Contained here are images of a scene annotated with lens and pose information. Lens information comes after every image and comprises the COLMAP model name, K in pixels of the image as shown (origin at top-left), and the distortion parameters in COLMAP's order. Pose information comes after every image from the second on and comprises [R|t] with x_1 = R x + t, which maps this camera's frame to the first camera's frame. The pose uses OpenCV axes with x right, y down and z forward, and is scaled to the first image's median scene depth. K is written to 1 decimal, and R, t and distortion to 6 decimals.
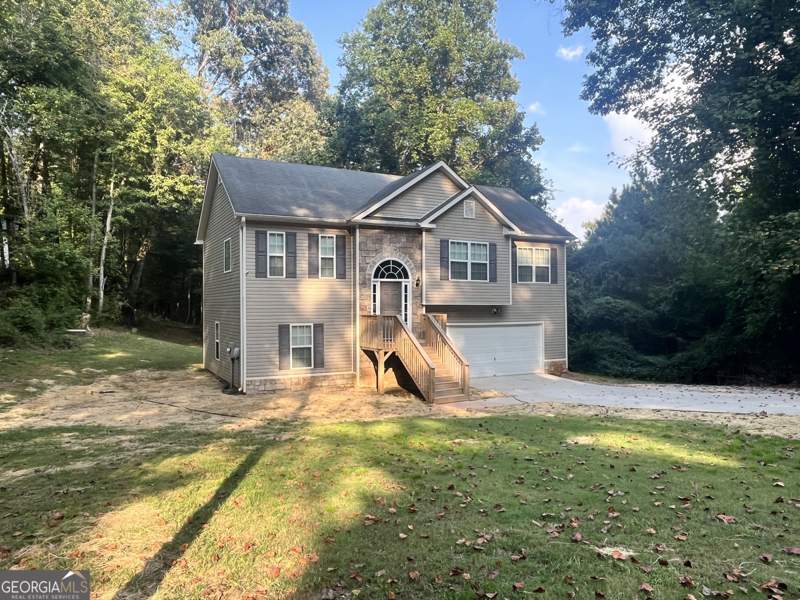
lens RADIAL K [[541.4, 0, 400.3], [0, 541.4, 297.3], [0, 0, 1]] dist [-0.002948, 0.002051]
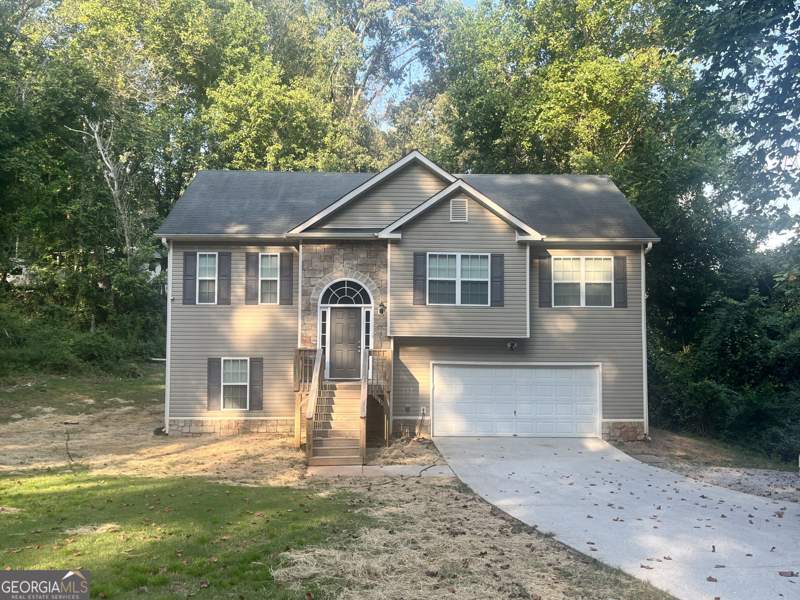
lens RADIAL K [[647.5, 0, 400.0], [0, 647.5, 303.8], [0, 0, 1]] dist [0.065993, -0.003151]
pose [[0.903023, -0.011851, -0.429428, 0.468131], [-0.002324, 0.999470, -0.032471, -0.003585], [0.429585, 0.030320, 0.902517, 0.163941]]
